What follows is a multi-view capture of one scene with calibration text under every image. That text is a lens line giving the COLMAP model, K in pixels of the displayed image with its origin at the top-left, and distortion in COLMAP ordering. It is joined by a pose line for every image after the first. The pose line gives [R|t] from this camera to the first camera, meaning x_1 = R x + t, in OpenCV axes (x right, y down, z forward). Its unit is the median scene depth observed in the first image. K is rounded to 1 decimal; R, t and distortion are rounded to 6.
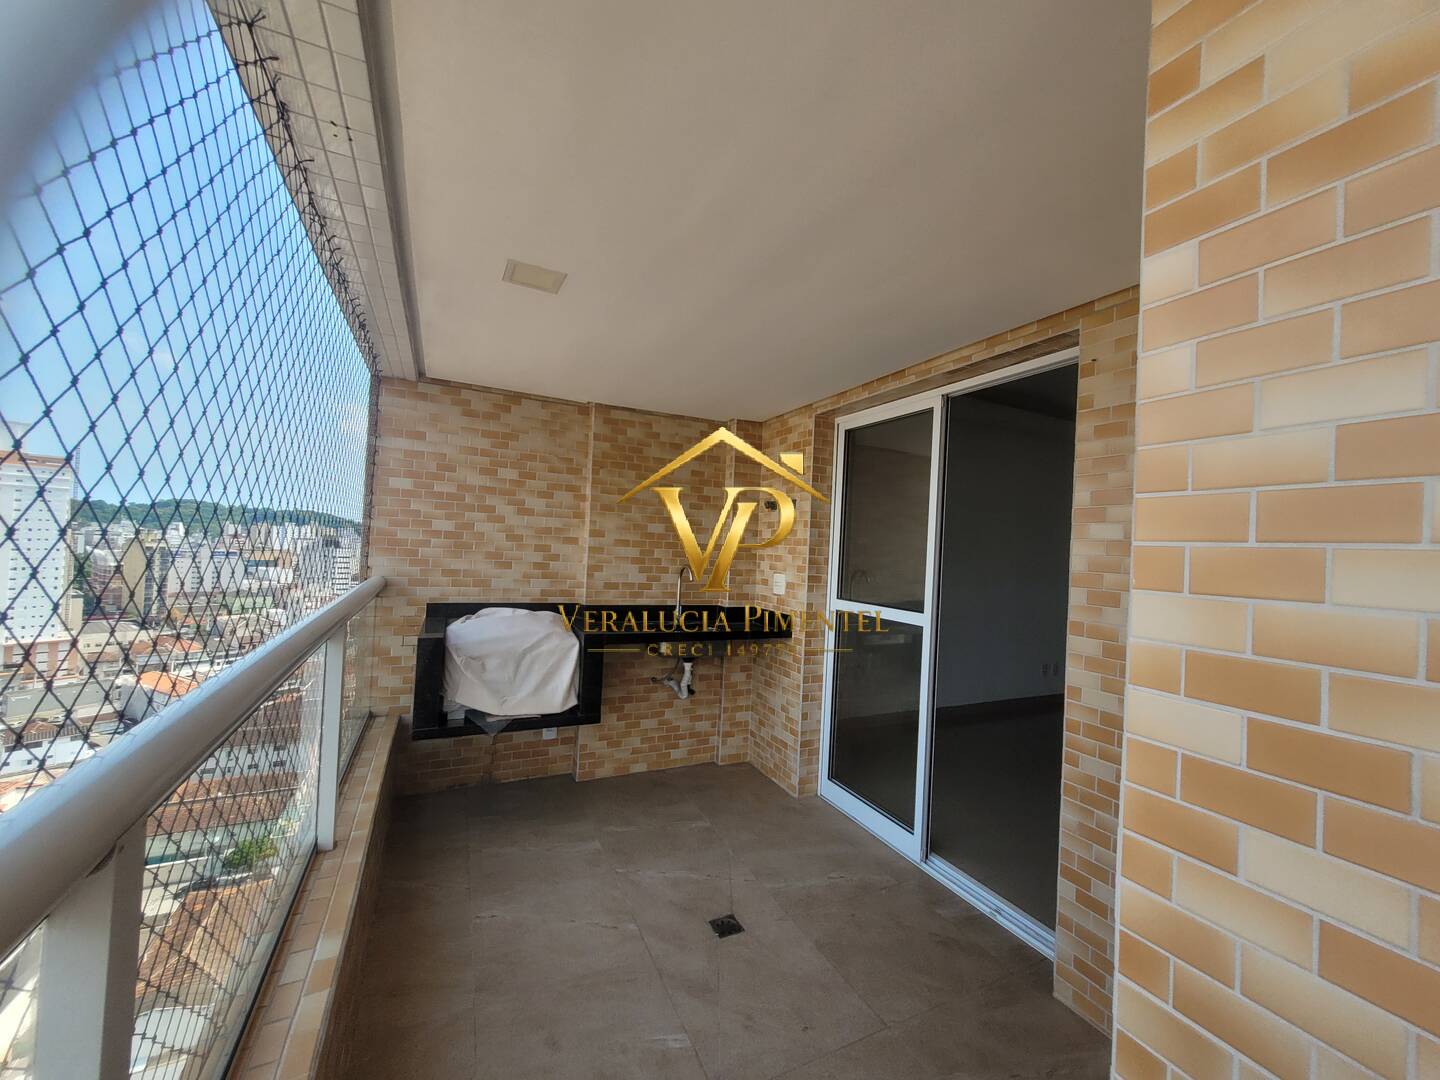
lens RADIAL K [[568.7, 0, 713.9], [0, 568.7, 538.4], [0, 0, 1]] dist [0.000164, 0.000105]
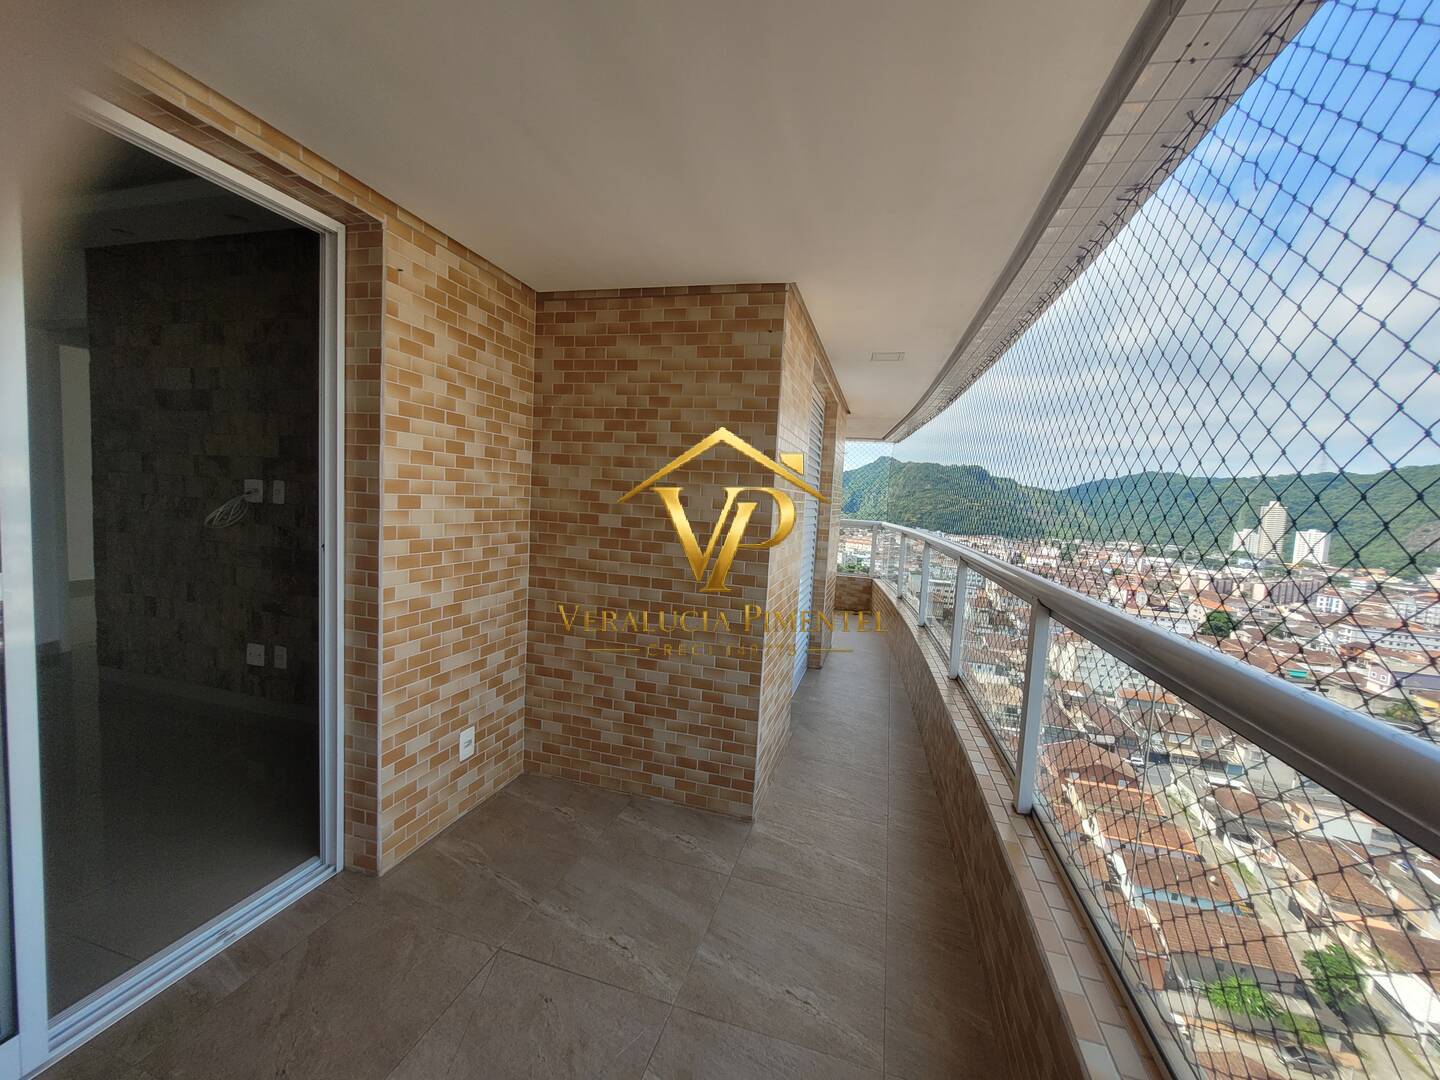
lens RADIAL K [[572.1, 0, 718.2], [0, 572.1, 537.5], [0, 0, 1]] dist [0.014028, 0.000070]
pose [[-0.745872, -0.137171, 0.651813, -0.496821], [-0.102199, 0.990546, 0.091510, 0.009122], [-0.658203, 0.001640, -0.752839, 1.400169]]
